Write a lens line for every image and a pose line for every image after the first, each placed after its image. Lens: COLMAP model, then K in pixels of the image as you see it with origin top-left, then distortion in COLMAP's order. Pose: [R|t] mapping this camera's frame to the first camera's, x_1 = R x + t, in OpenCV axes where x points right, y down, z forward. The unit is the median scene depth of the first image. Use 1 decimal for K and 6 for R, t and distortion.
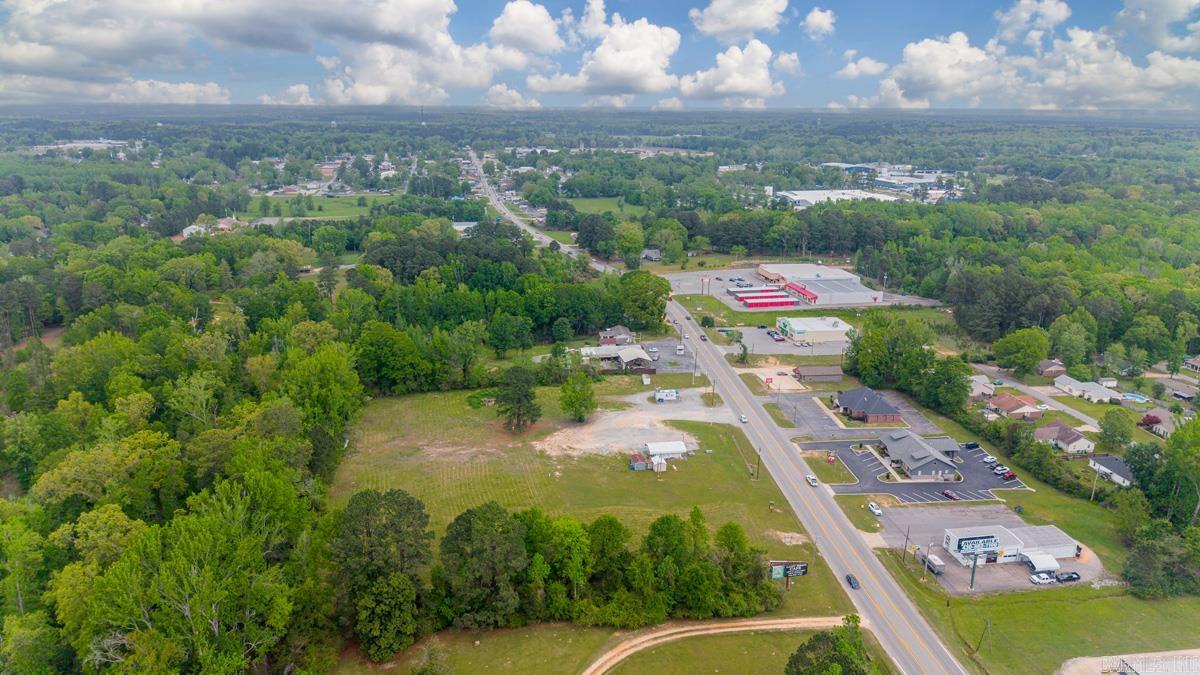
lens RADIAL K [[796.6, 0, 598.3], [0, 796.6, 336.8], [0, 0, 1]] dist [0.037078, -0.051488]
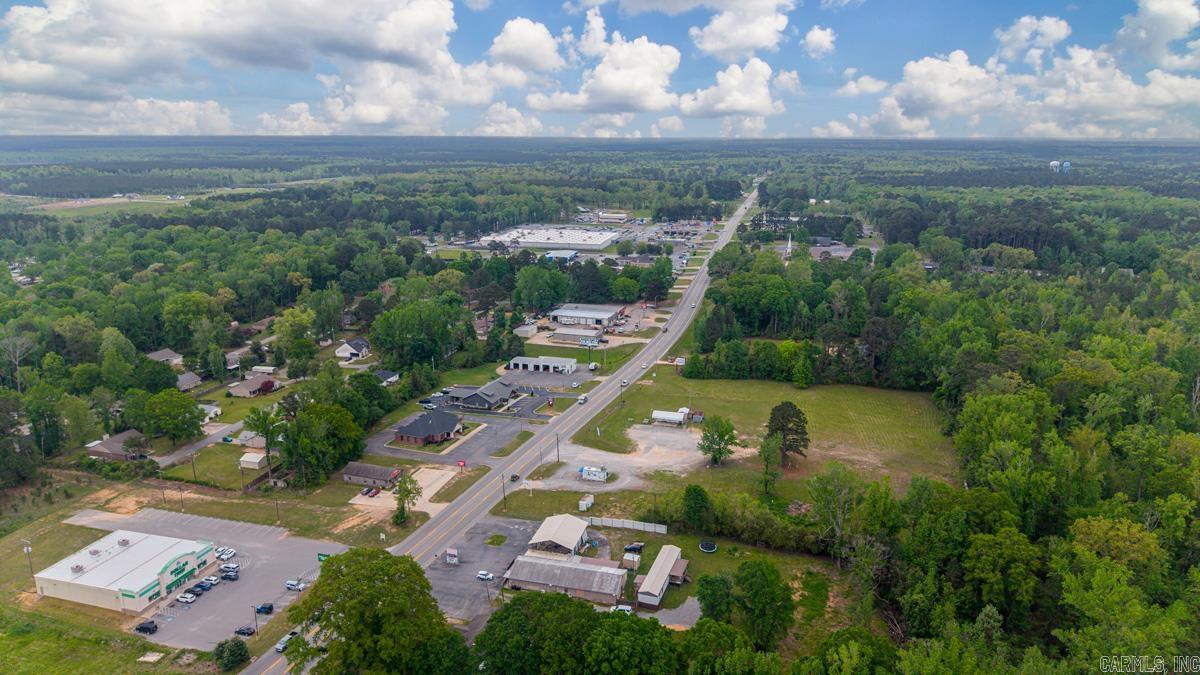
lens RADIAL K [[796.6, 0, 601.5], [0, 796.6, 333.5], [0, 0, 1]] dist [0.037078, -0.051488]
pose [[-0.902504, -0.108344, 0.416830, -0.258502], [0.116007, 0.870914, 0.477546, -0.460623], [-0.414763, 0.479343, -0.773435, 1.583488]]
